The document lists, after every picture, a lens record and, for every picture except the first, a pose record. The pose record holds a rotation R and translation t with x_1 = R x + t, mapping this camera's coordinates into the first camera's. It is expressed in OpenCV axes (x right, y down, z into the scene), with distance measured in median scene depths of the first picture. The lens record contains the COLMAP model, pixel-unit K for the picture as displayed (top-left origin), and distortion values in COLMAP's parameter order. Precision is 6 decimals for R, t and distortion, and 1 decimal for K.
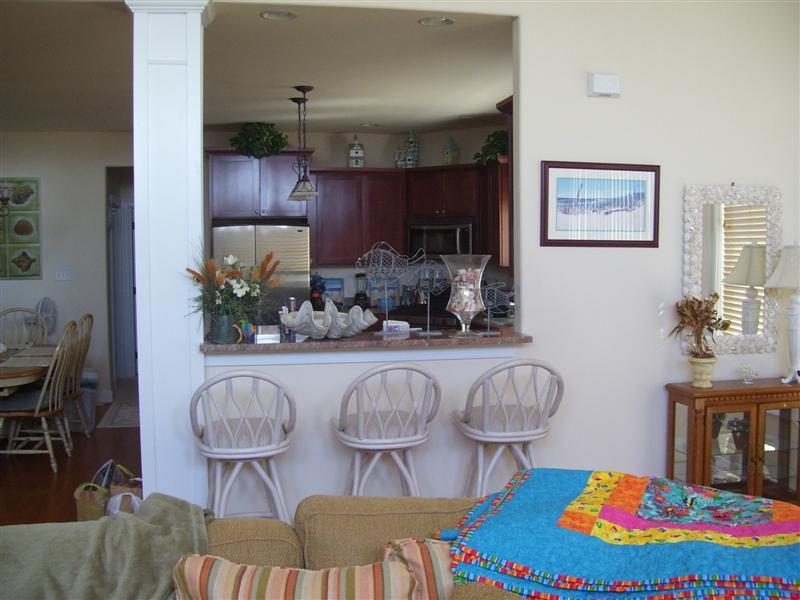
lens RADIAL K [[860.1, 0, 399.1], [0, 860.1, 300.8], [0, 0, 1]] dist [-0.137605, 0.000000]
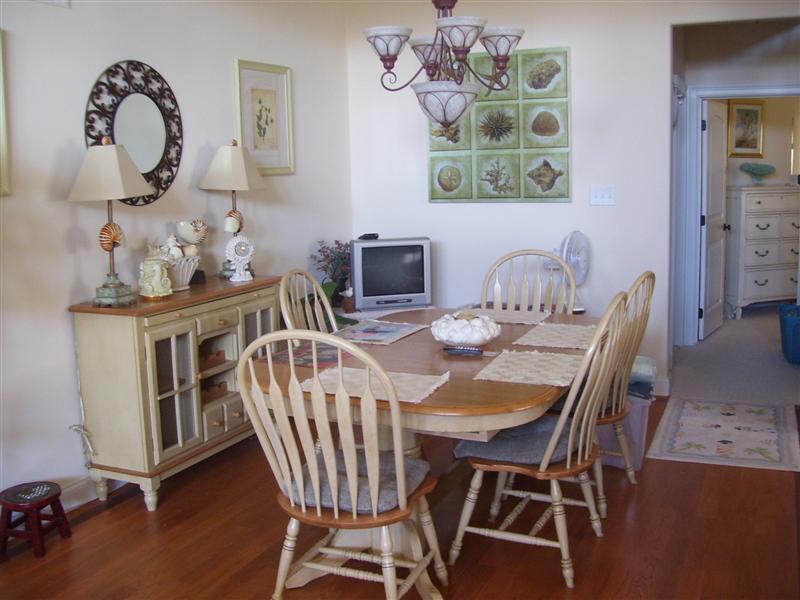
lens RADIAL K [[860.1, 0, 399.2], [0, 860.1, 299.4], [0, 0, 1]] dist [-0.137605, 0.000000]
pose [[0.820756, 0.071053, -0.566844, -0.156013], [-0.016795, 0.994807, 0.100379, -0.015408], [0.571032, -0.072867, 0.817687, 0.381399]]
